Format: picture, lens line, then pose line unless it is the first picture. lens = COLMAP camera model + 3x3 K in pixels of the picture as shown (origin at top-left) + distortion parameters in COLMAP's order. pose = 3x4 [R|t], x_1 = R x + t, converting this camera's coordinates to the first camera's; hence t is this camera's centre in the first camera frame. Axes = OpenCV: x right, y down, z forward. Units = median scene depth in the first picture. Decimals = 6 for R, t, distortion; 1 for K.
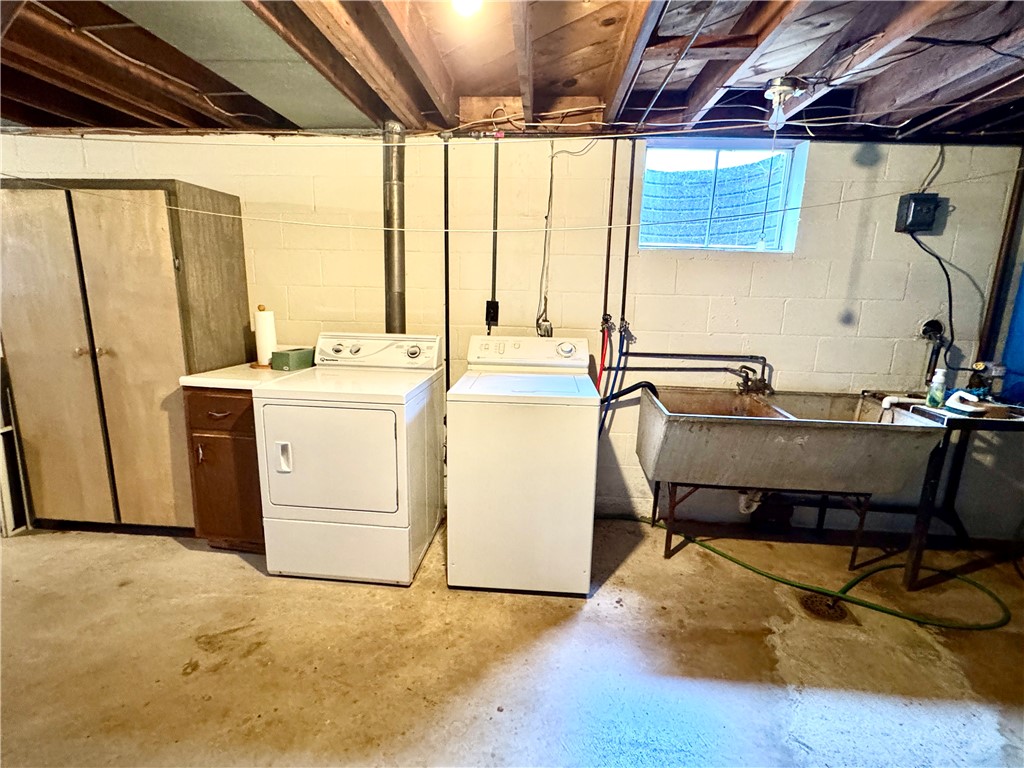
lens RADIAL K [[496.5, 0, 510.1], [0, 496.5, 383.6], [0, 0, 1]] dist [0.001355, 0.000263]
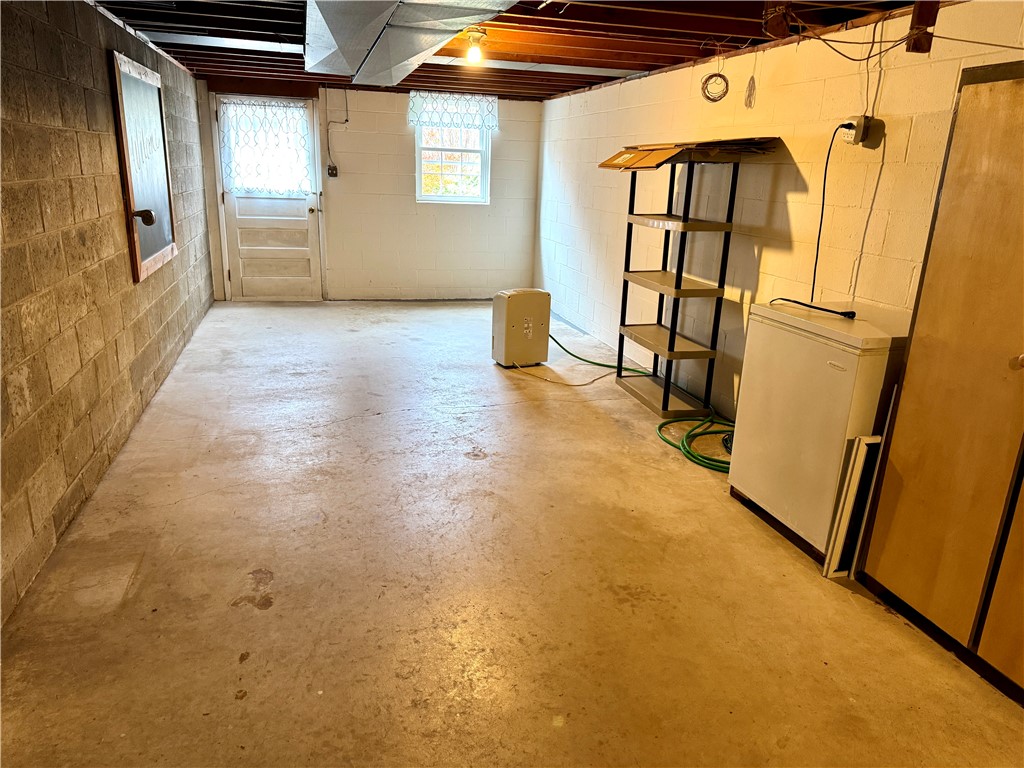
lens RADIAL K [[717.5, 0, 511.2], [0, 717.5, 386.0], [0, 0, 1]] dist [0.054529, -0.054805]
pose [[0.331083, 0.261538, -0.906632, -0.273848], [-0.226068, 0.954824, 0.192884, -0.058638], [0.916121, 0.141099, 0.375252, 0.140113]]
